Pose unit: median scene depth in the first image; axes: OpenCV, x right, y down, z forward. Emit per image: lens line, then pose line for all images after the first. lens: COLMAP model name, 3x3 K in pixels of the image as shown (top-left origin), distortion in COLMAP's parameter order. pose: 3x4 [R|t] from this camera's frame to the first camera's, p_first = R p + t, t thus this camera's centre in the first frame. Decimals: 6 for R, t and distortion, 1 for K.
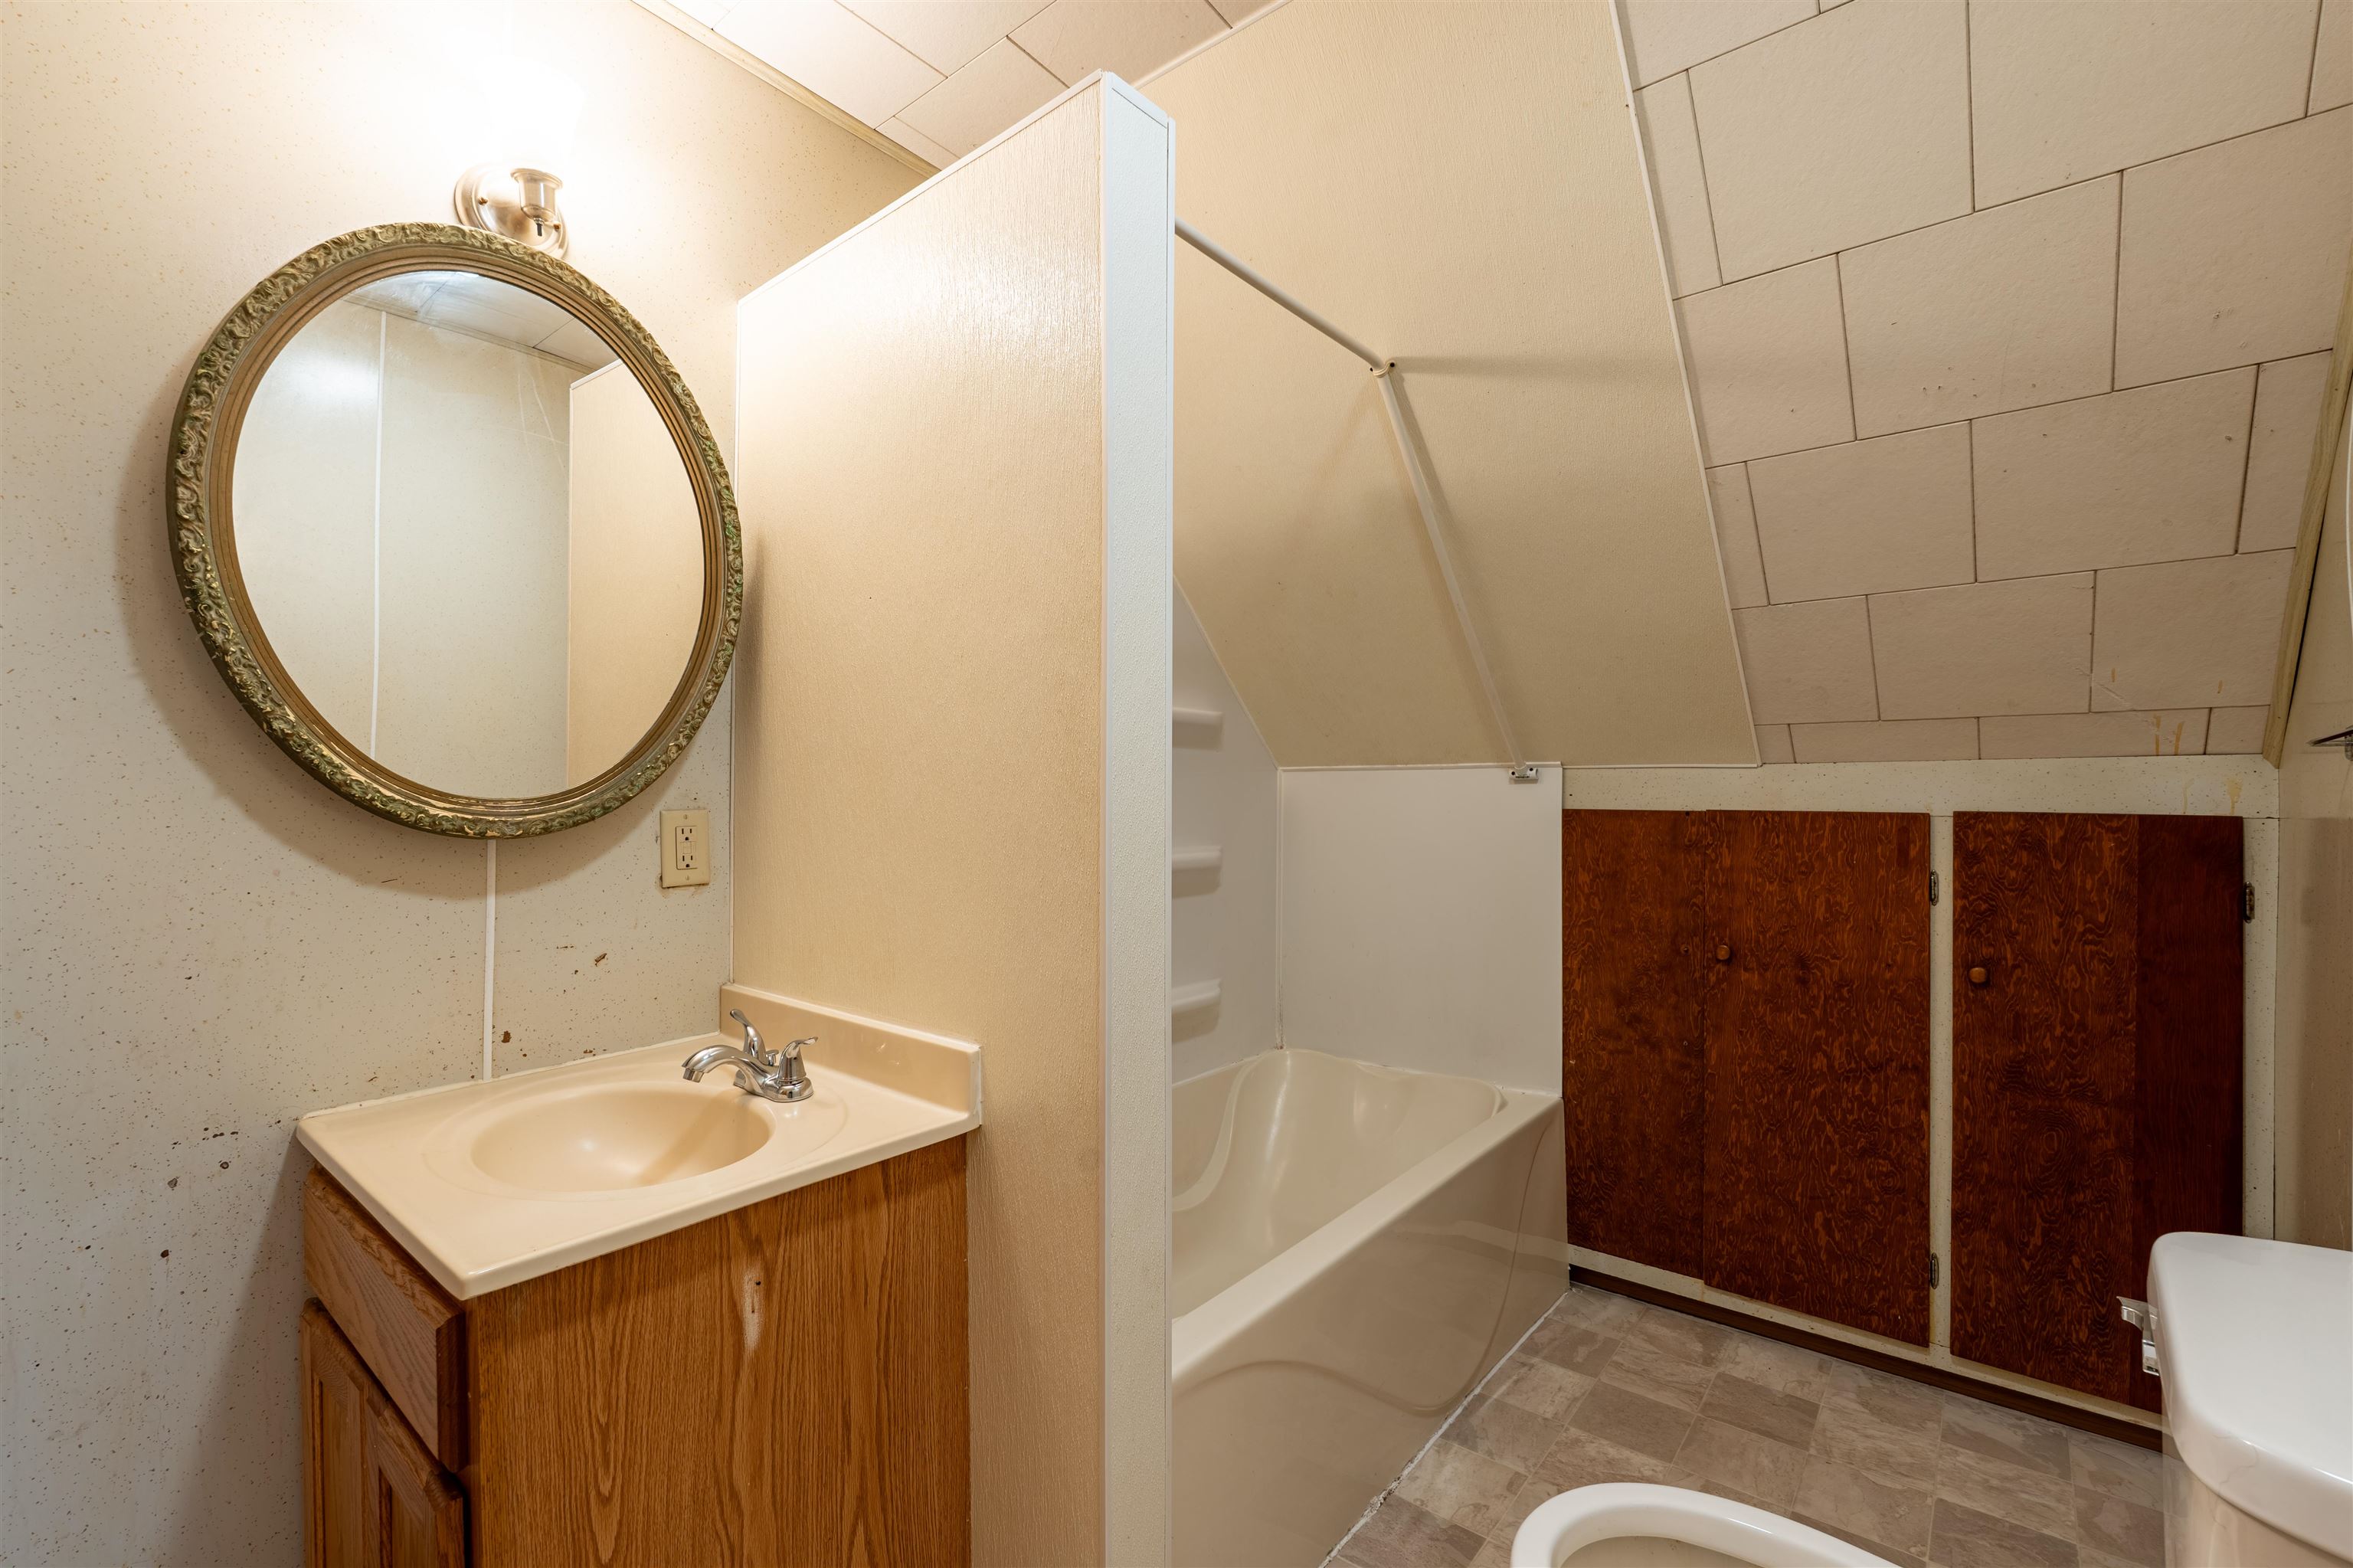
lens RADIAL K [[1021.7, 0, 1169.5], [0, 1021.7, 786.9], [0, 0, 1]] dist [-0.005599, 0.000437]
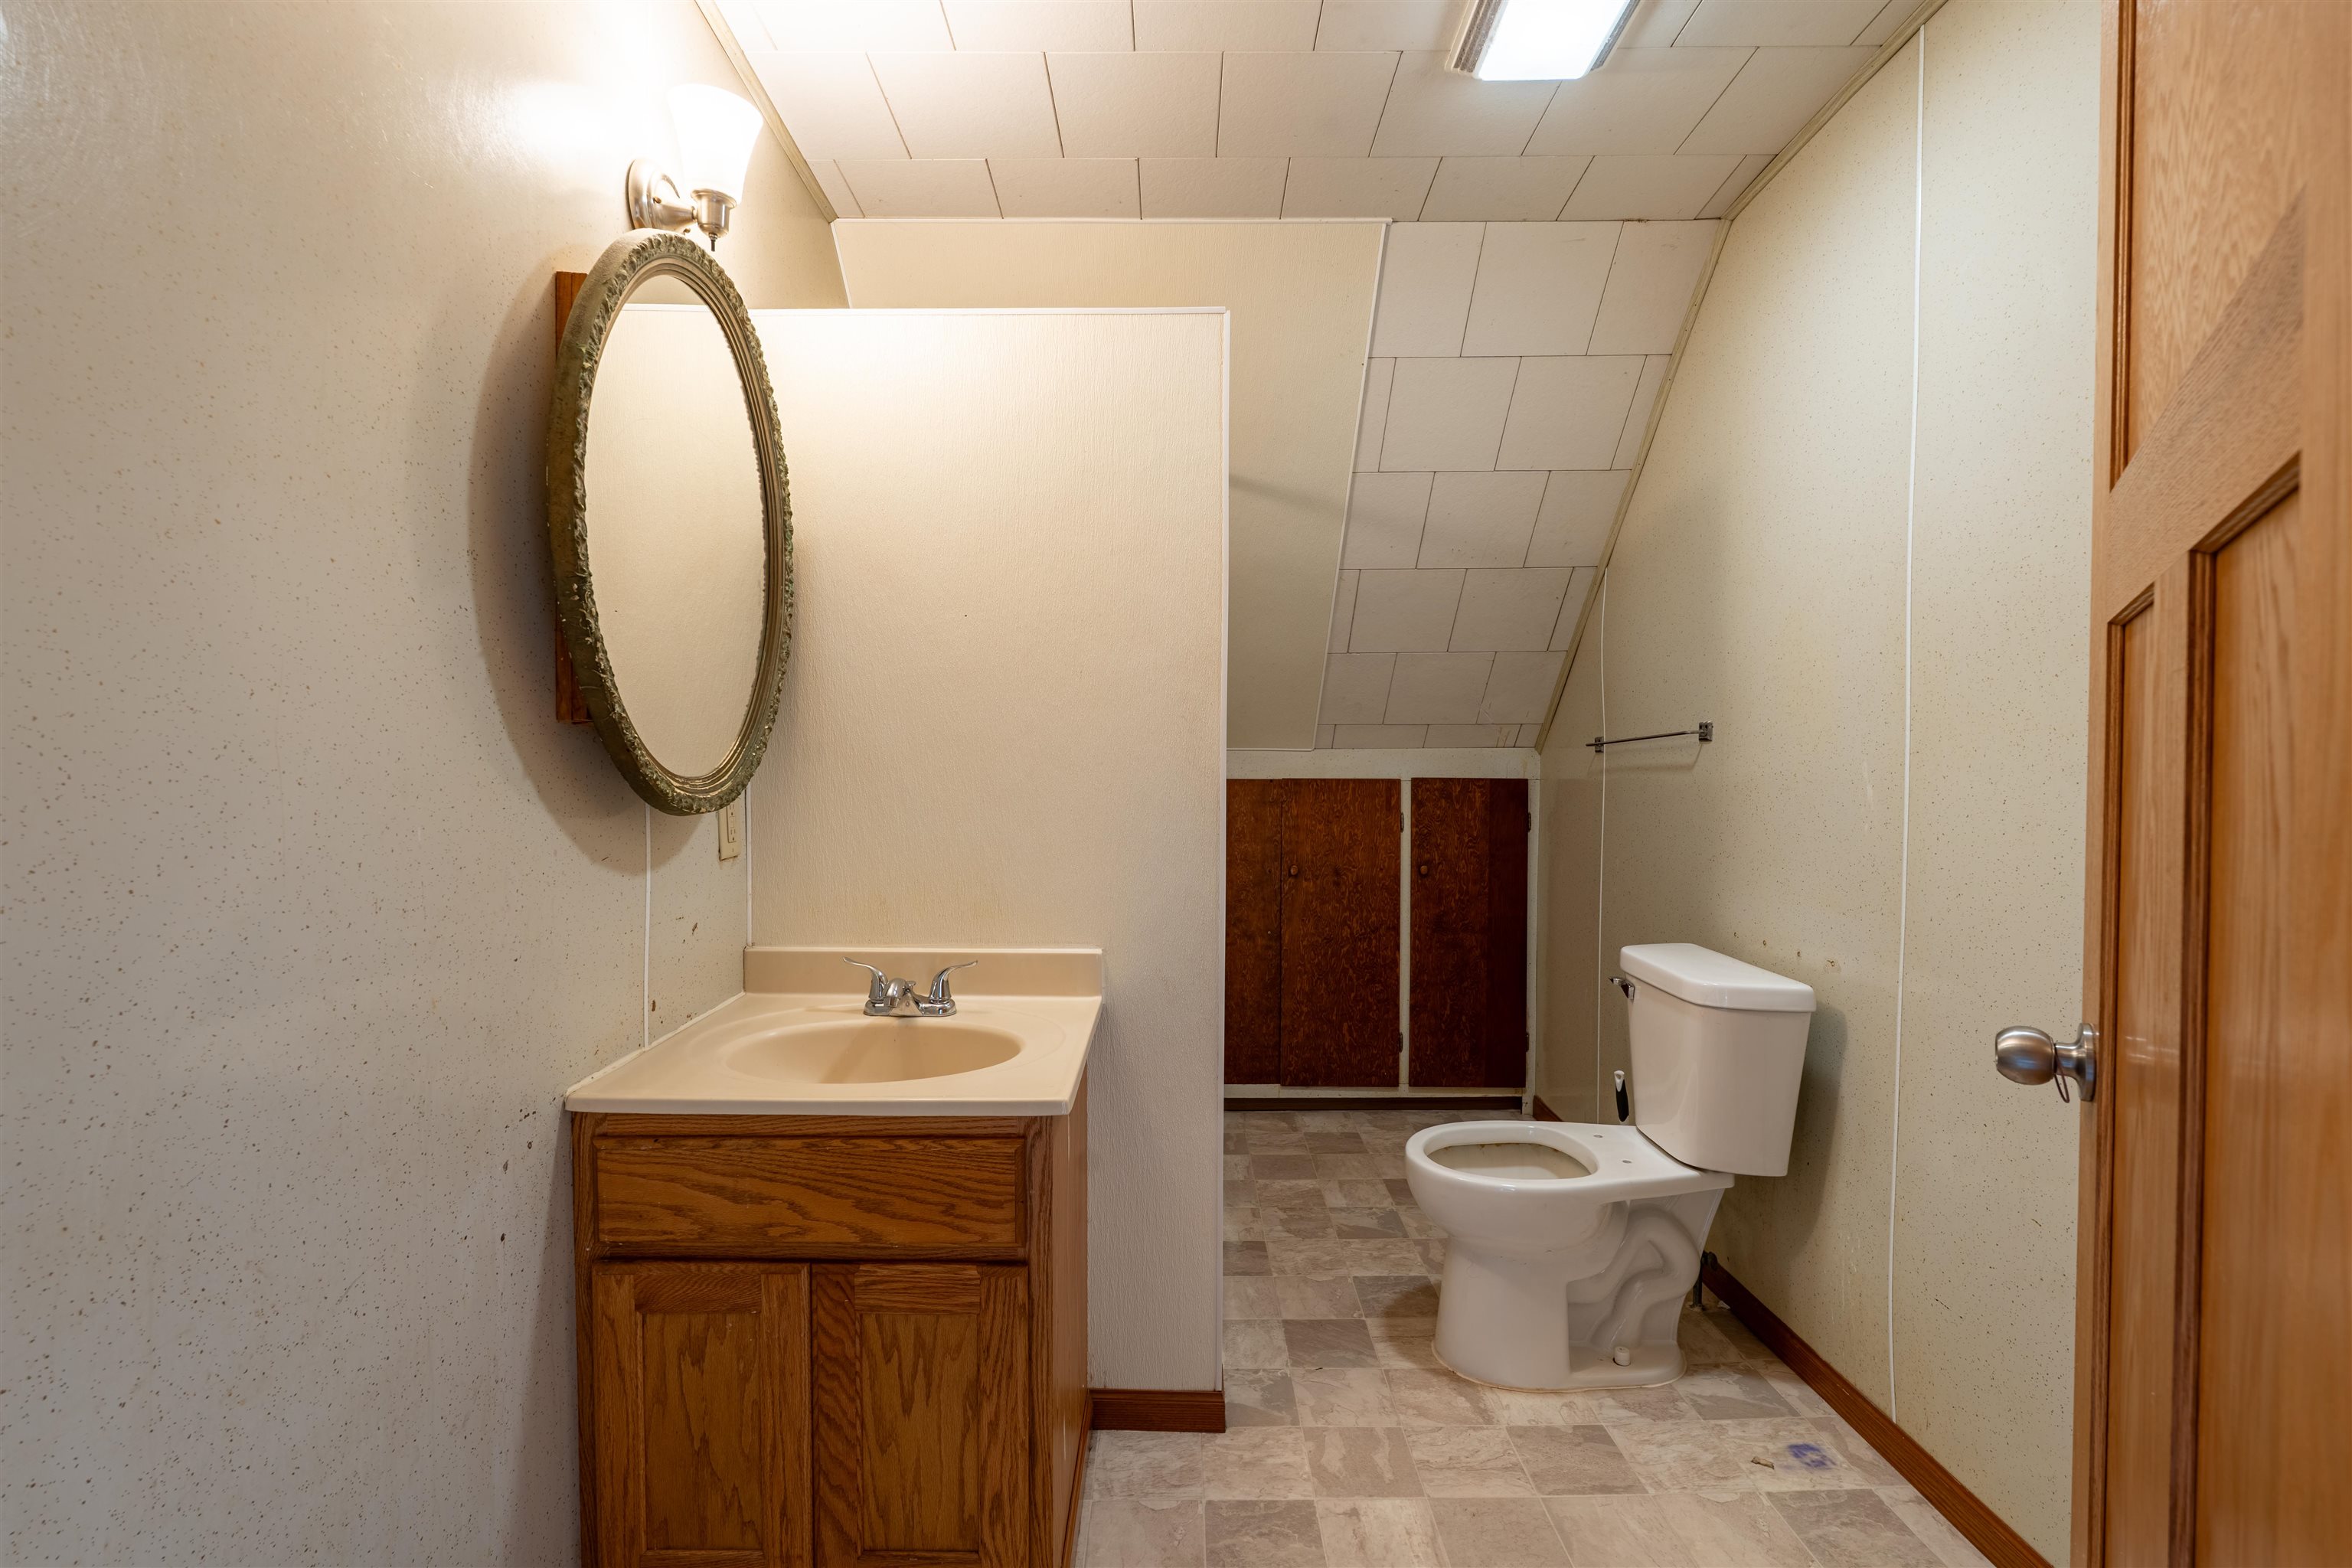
lens RADIAL K [[1021.2, 0, 1192.4], [0, 1021.2, 790.1], [0, 0, 1]] dist [-0.005599, 0.000437]
pose [[0.771571, -0.017005, 0.635916, -0.628180], [-0.002291, 0.999562, 0.029509, -0.005399], [-0.636139, -0.024225, 0.771194, -0.108135]]
